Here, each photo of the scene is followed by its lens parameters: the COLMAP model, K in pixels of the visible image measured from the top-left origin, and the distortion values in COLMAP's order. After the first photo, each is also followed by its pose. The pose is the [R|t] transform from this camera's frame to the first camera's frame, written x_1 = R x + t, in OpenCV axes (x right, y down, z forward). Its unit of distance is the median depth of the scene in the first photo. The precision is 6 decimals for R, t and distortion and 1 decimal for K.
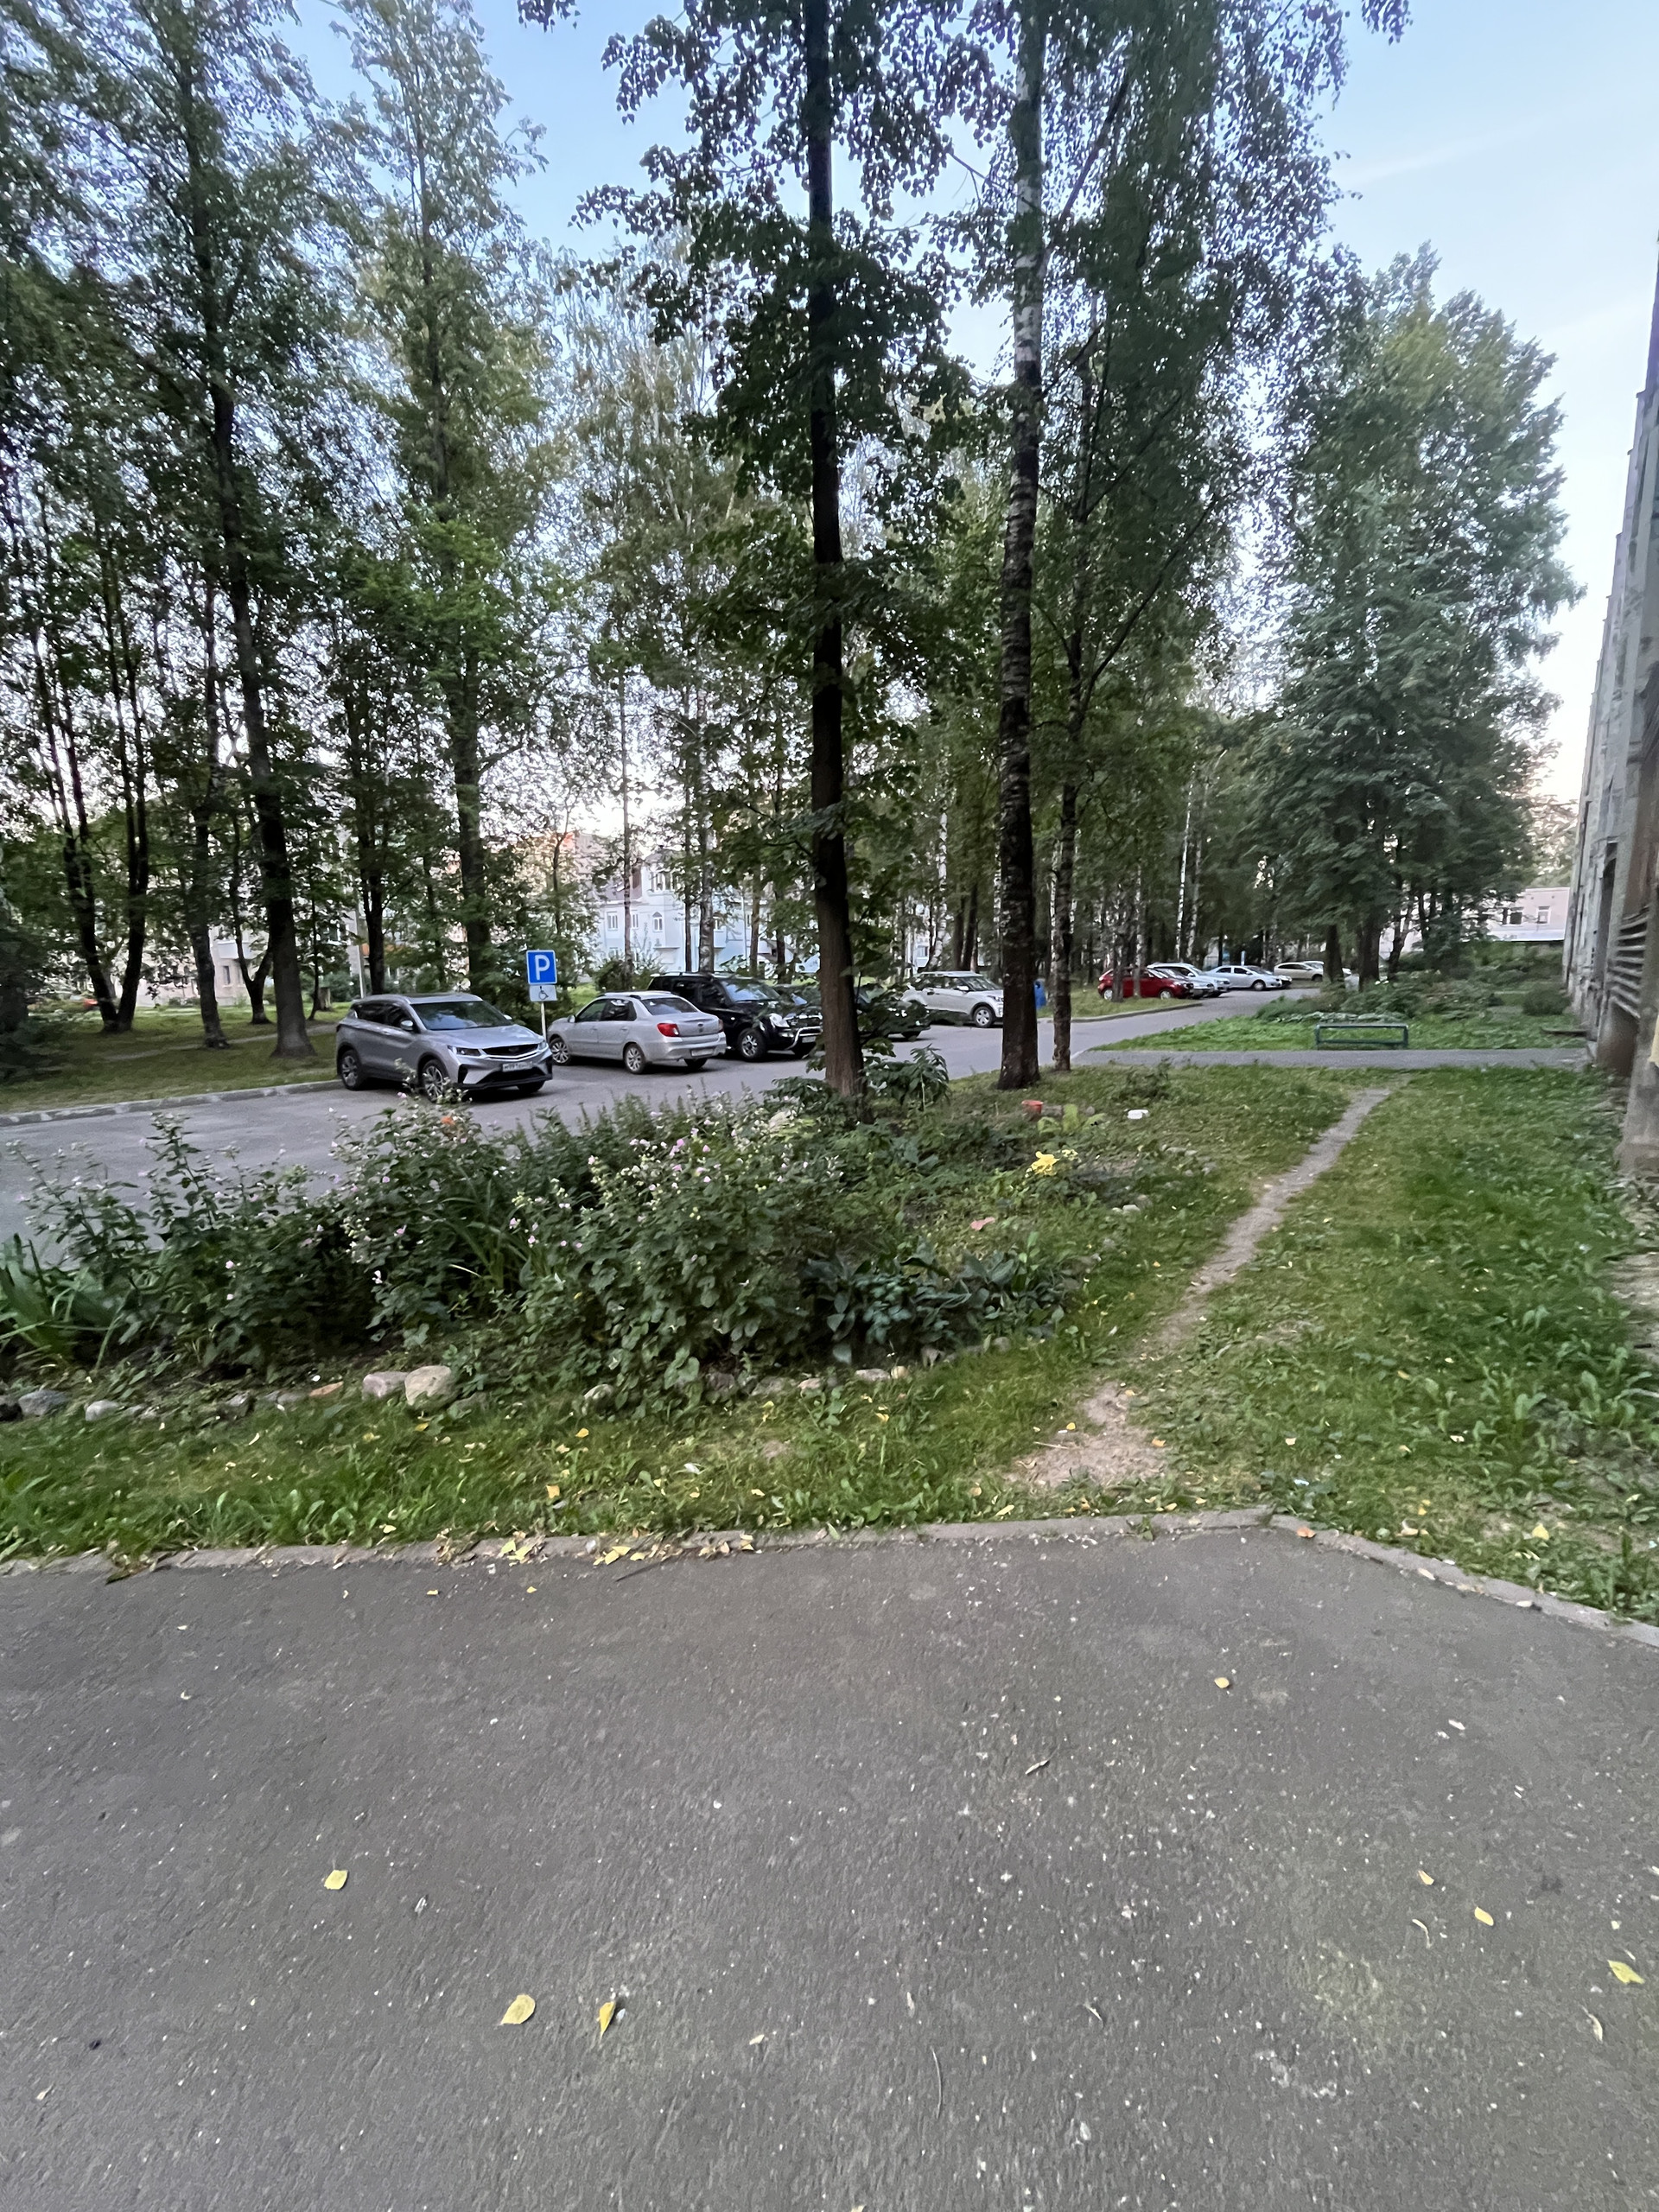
lens RADIAL K [[898.8, 0, 835.7], [0, 898.8, 1104.6], [0, 0, 1]] dist [-0.007596, 0.000773]
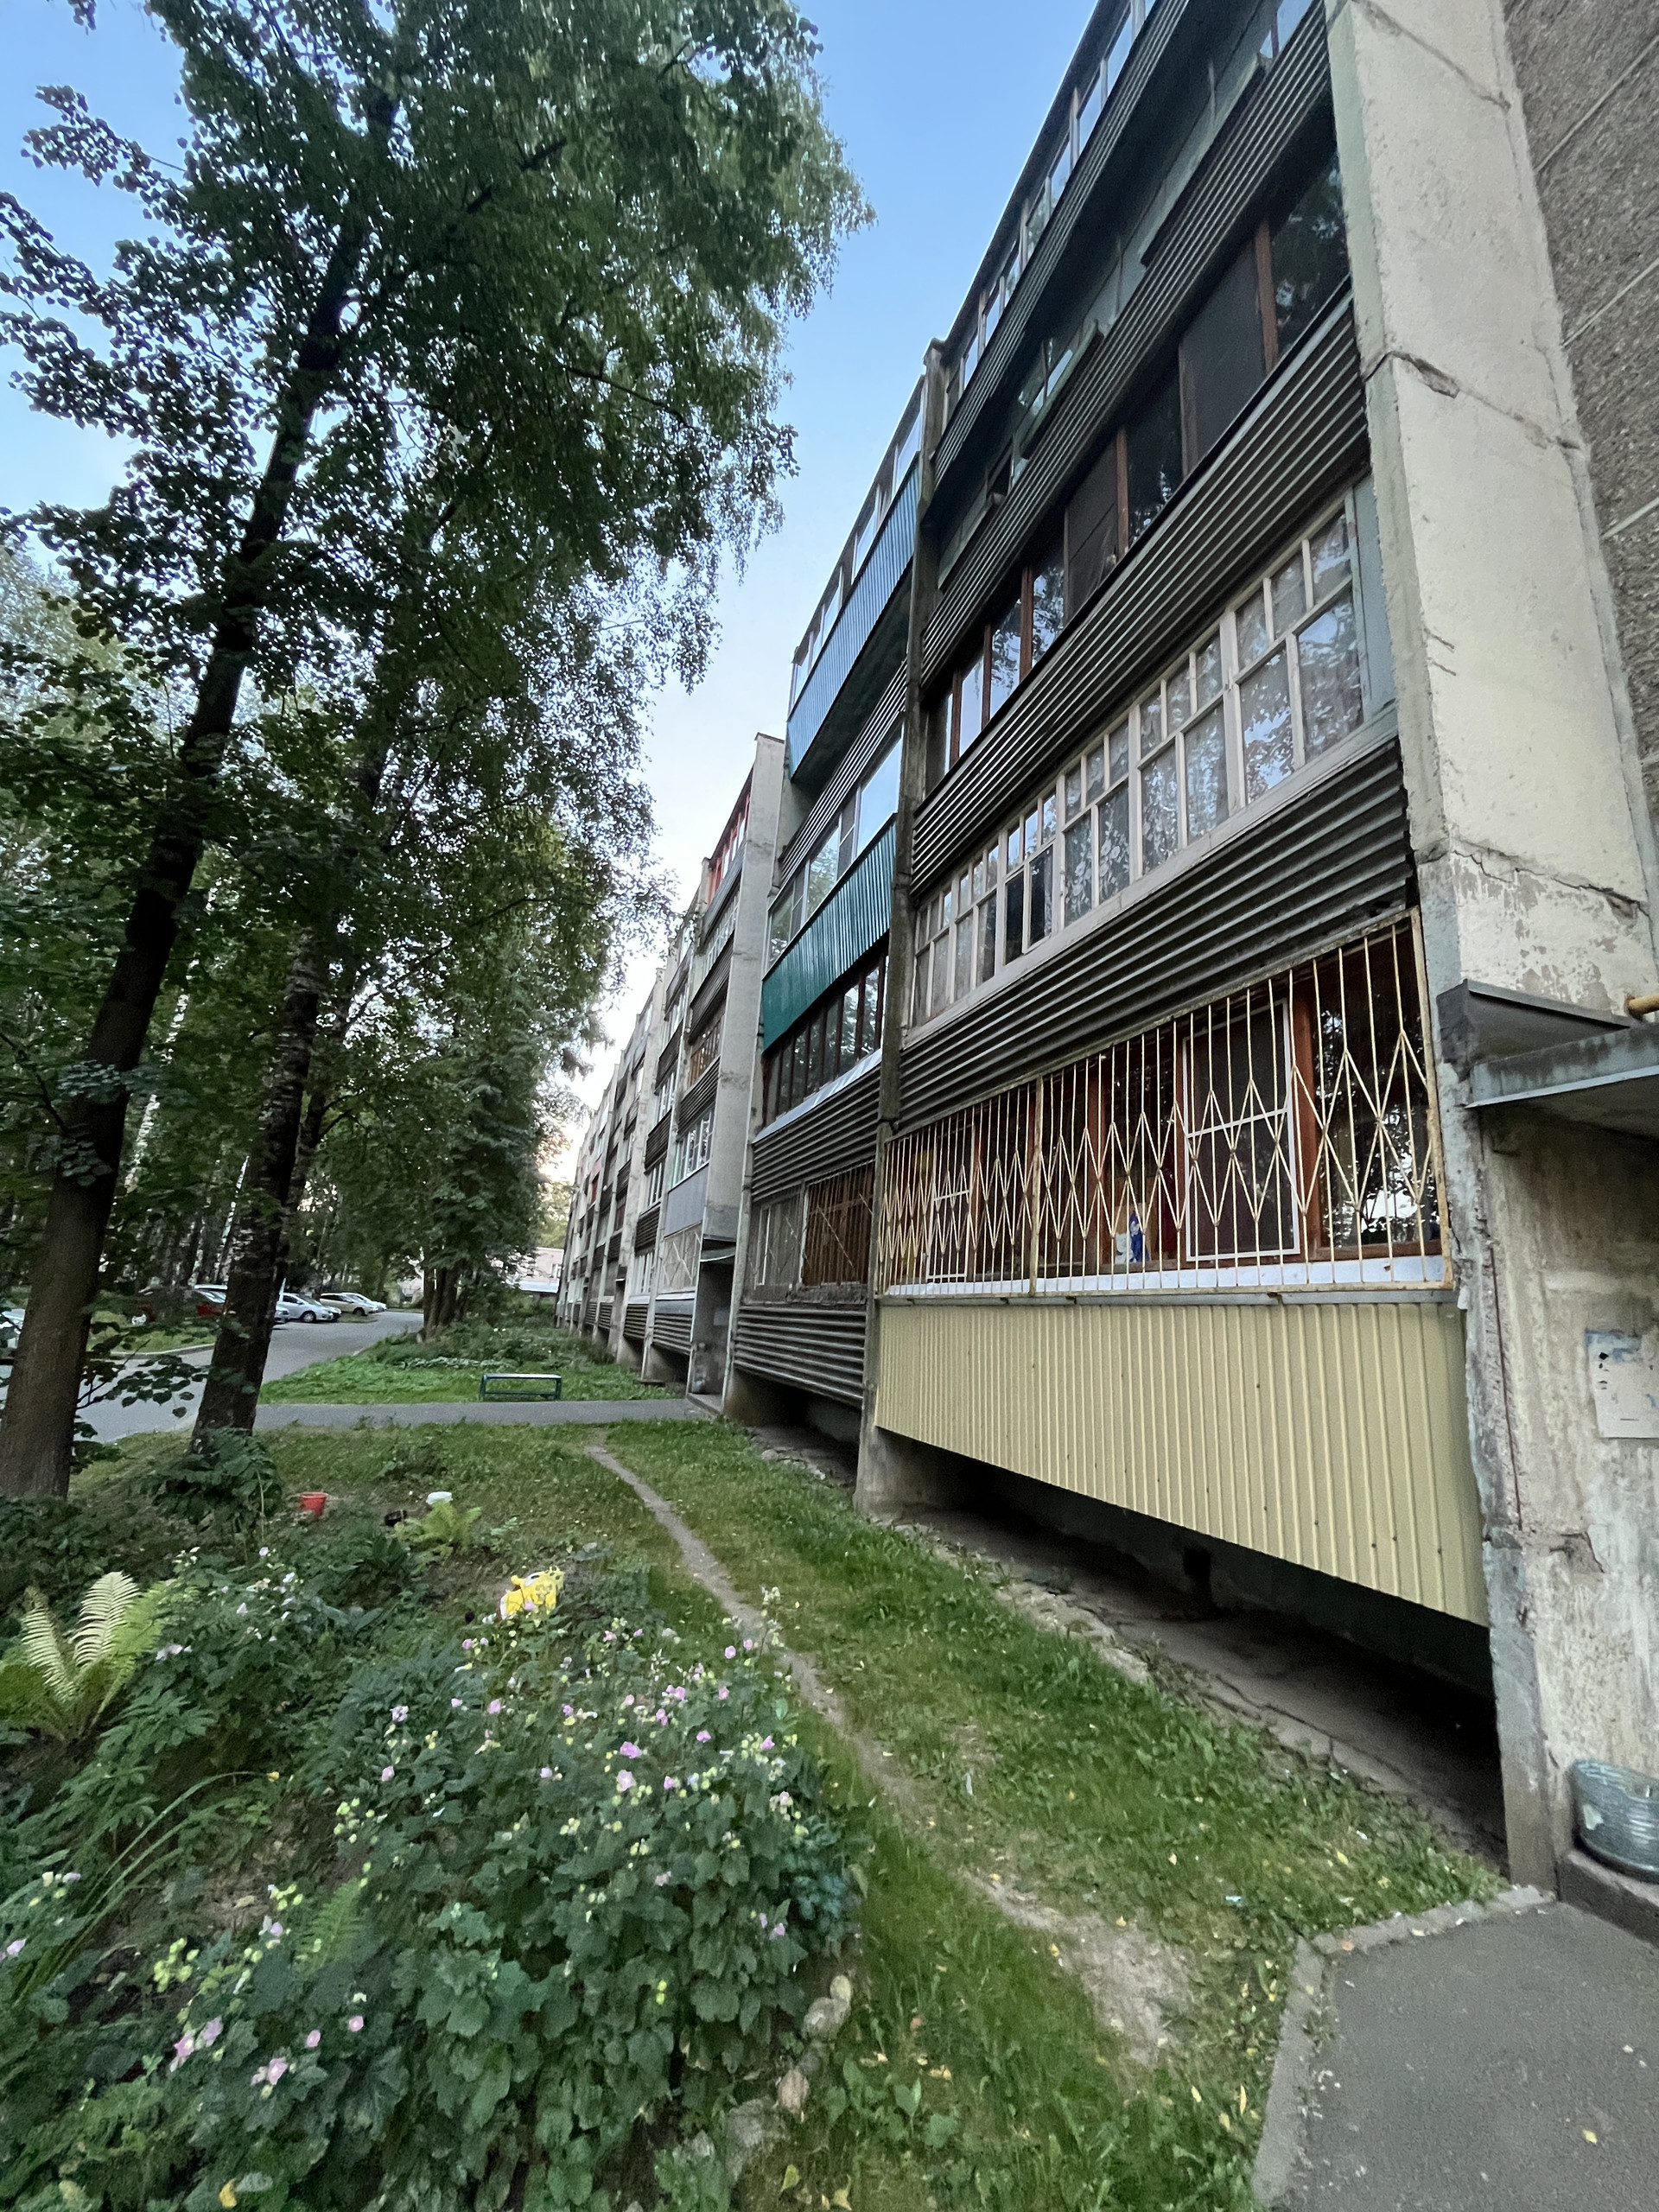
lens RADIAL K [[898.8, 0, 832.5], [0, 898.8, 1100.9], [0, 0, 1]] dist [-0.007596, 0.000773]
pose [[0.530216, 0.257527, 0.807807, -0.129517], [0.048193, 0.942062, -0.331959, -0.023103], [-0.846492, 0.214941, 0.487085, 0.102101]]
